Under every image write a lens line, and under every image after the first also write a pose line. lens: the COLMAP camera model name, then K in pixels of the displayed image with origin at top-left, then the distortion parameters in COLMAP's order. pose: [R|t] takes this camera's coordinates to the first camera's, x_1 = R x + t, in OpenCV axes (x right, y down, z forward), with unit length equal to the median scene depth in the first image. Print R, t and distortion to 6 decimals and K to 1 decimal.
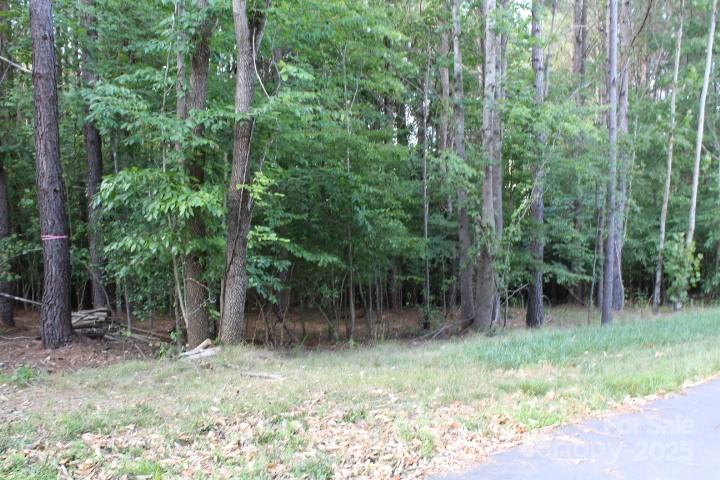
lens RADIAL K [[789.2, 0, 360.0], [0, 789.2, 240.0], [0, 0, 1]] dist [-0.172762, 0.253682]
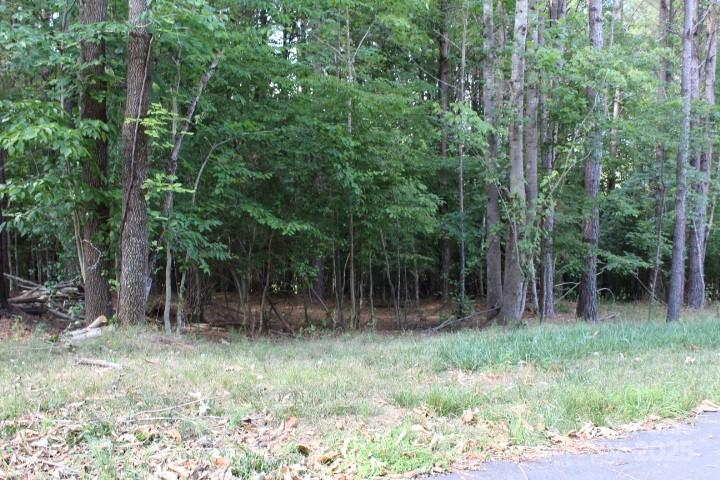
lens RADIAL K [[789.2, 0, 360.0], [0, 789.2, 240.0], [0, 0, 1]] dist [-0.172762, 0.253682]
pose [[0.991847, 0.022607, -0.125416, 0.116589], [-0.021664, 0.999726, 0.008879, 0.026121], [0.125582, -0.006090, 0.992065, 0.176777]]
